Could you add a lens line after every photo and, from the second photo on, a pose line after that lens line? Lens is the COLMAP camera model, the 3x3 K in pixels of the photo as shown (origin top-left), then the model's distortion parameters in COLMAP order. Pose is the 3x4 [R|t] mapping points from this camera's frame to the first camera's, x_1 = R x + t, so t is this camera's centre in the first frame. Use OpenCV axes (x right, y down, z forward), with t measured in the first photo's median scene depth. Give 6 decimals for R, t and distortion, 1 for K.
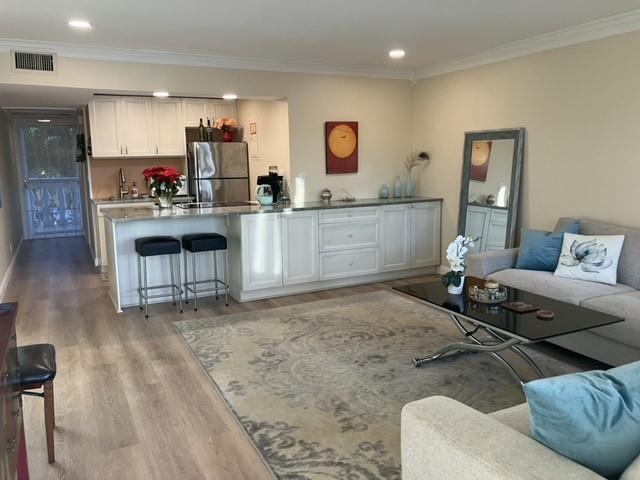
lens RADIAL K [[526.5, 0, 324.3], [0, 526.5, 236.5], [0, 0, 1]] dist [0.043138, -0.063420]
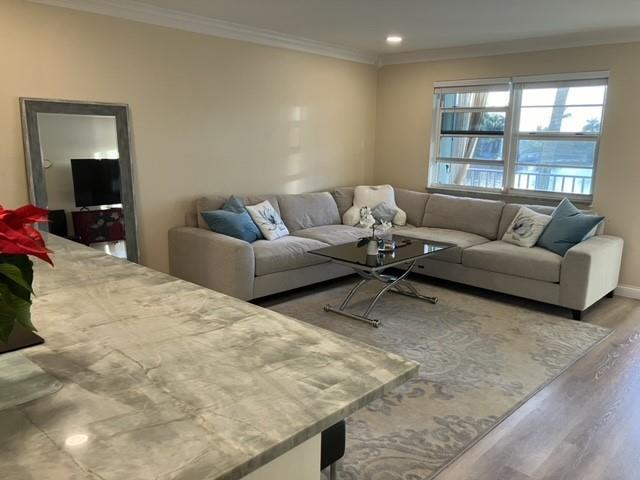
lens RADIAL K [[526.5, 0, 327.3], [0, 526.5, 236.9], [0, 0, 1]] dist [0.043138, -0.063420]
pose [[-0.344129, -0.174718, 0.922523, -0.507650], [0.131654, 0.963848, 0.231656, -0.137199], [-0.929646, 0.201173, -0.308686, 0.900447]]
